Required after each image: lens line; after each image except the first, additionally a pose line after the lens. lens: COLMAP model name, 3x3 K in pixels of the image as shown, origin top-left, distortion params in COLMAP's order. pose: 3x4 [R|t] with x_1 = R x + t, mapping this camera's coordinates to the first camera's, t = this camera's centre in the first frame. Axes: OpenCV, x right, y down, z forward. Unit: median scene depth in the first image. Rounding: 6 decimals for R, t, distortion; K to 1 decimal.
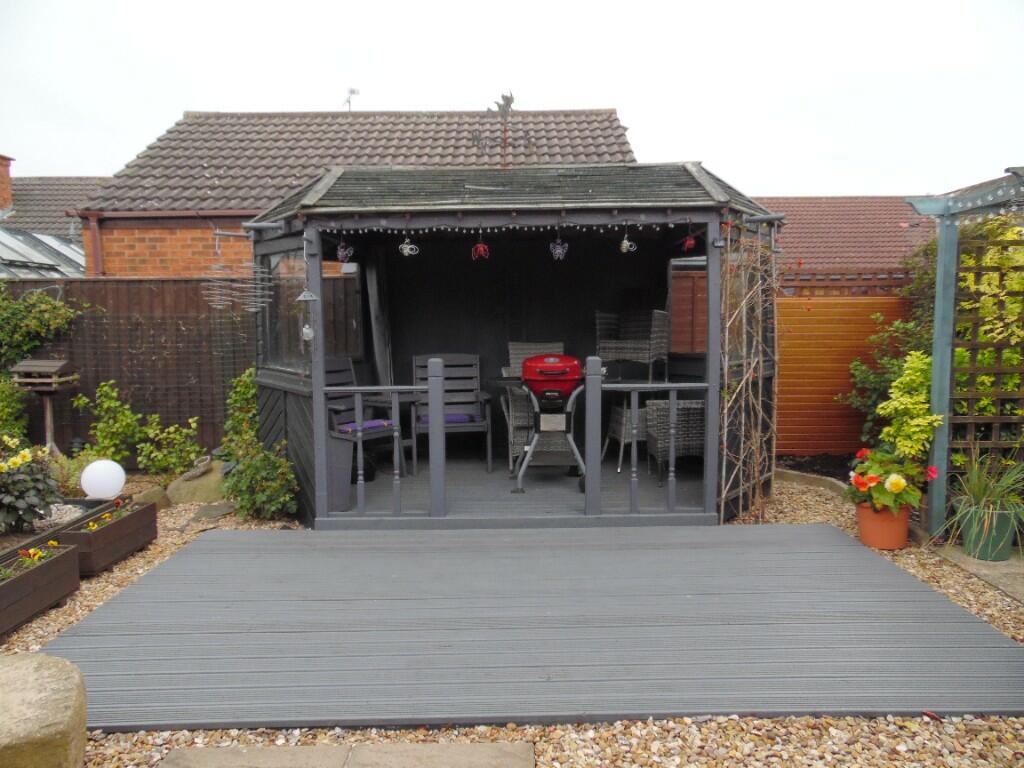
lens RADIAL K [[771.4, 0, 513.4], [0, 771.4, 380.6], [0, 0, 1]] dist [-0.037711, 0.081220]
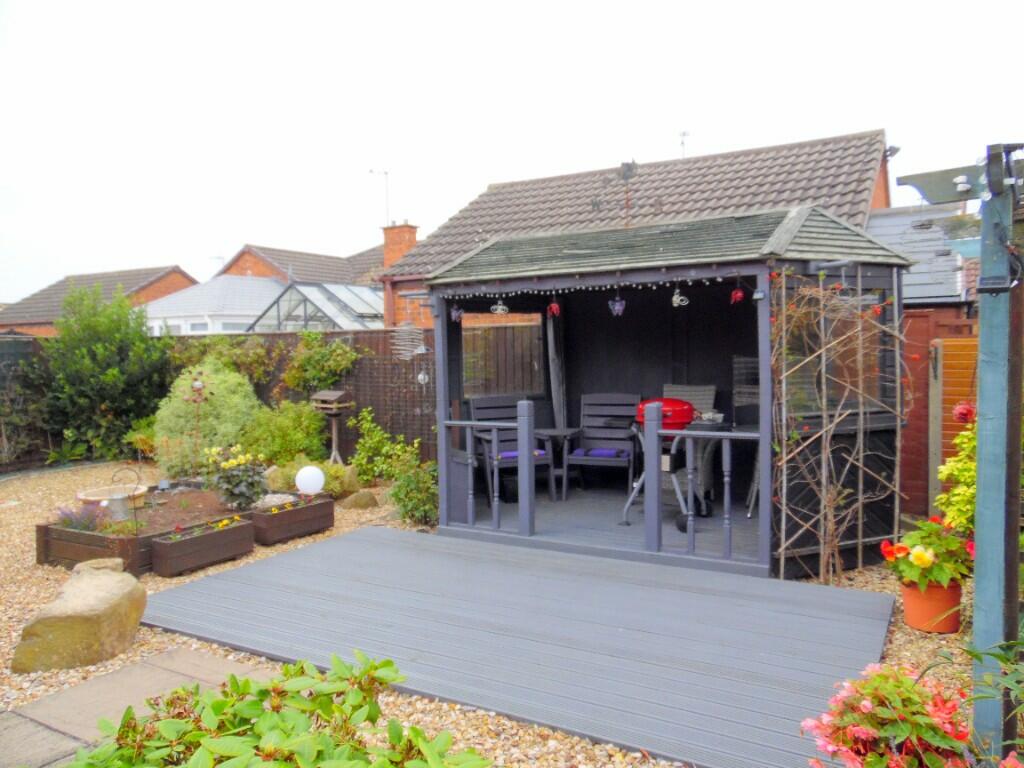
lens RADIAL K [[771.4, 0, 513.4], [0, 771.4, 380.6], [0, 0, 1]] dist [-0.037711, 0.081220]
pose [[0.861754, 0.017249, -0.507033, 0.364125], [-0.034085, 0.999132, -0.023942, -0.023277], [0.506180, 0.037915, 0.861594, -0.018380]]
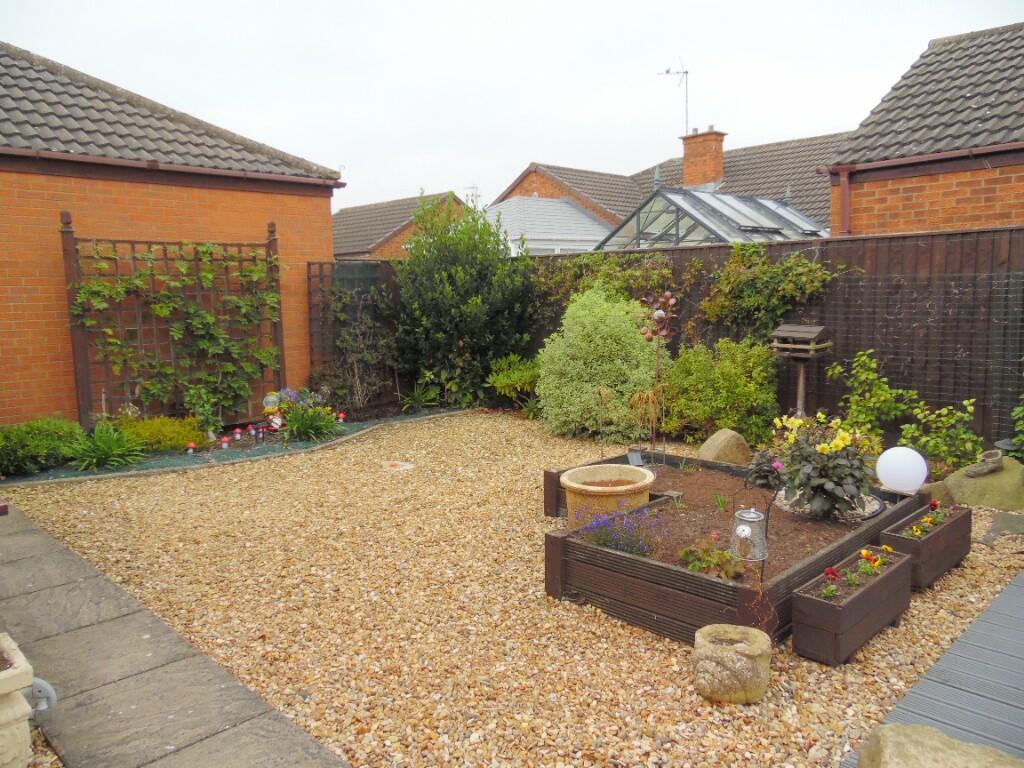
lens RADIAL K [[771.4, 0, 513.4], [0, 771.4, 380.6], [0, 0, 1]] dist [-0.037711, 0.081220]
pose [[0.699770, 0.078056, -0.710091, -0.173747], [-0.041697, 0.996781, 0.068478, -0.008394], [0.713150, -0.018310, 0.700772, 0.066414]]
